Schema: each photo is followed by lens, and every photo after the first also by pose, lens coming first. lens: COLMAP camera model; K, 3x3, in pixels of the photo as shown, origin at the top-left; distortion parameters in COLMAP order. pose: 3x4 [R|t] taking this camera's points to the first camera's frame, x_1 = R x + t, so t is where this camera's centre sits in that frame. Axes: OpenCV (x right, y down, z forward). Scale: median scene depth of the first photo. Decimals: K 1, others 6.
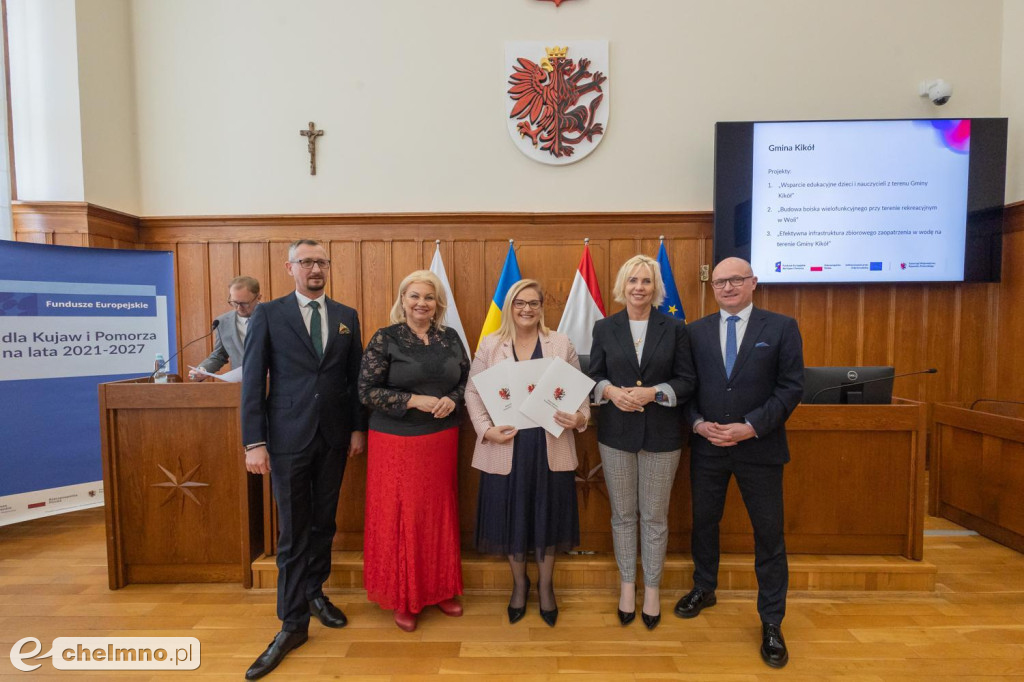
lens RADIAL K [[463.0, 0, 515.0], [0, 463.0, 347.3], [0, 0, 1]] dist [0.012554, -0.004202]
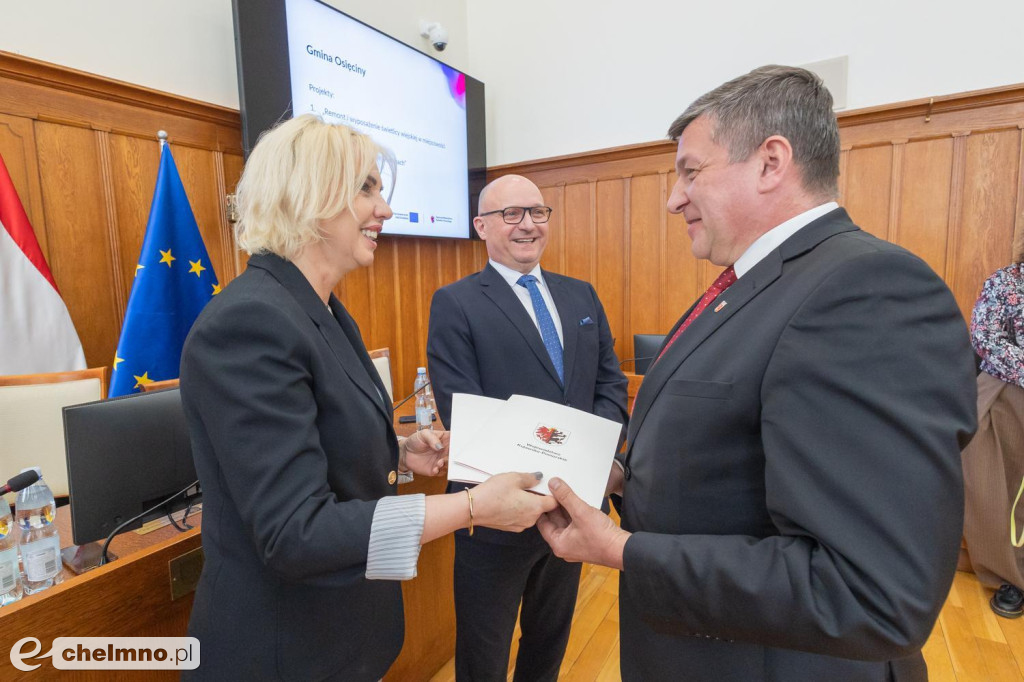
lens RADIAL K [[535.1, 0, 473.7], [0, 535.1, 344.9], [0, 0, 1]] dist [-0.005484, -0.000174]
pose [[0.541457, -0.122572, 0.831745, -0.034680], [0.066110, 0.992459, 0.103219, -0.031981], [-0.838125, -0.000901, 0.545477, 0.352464]]
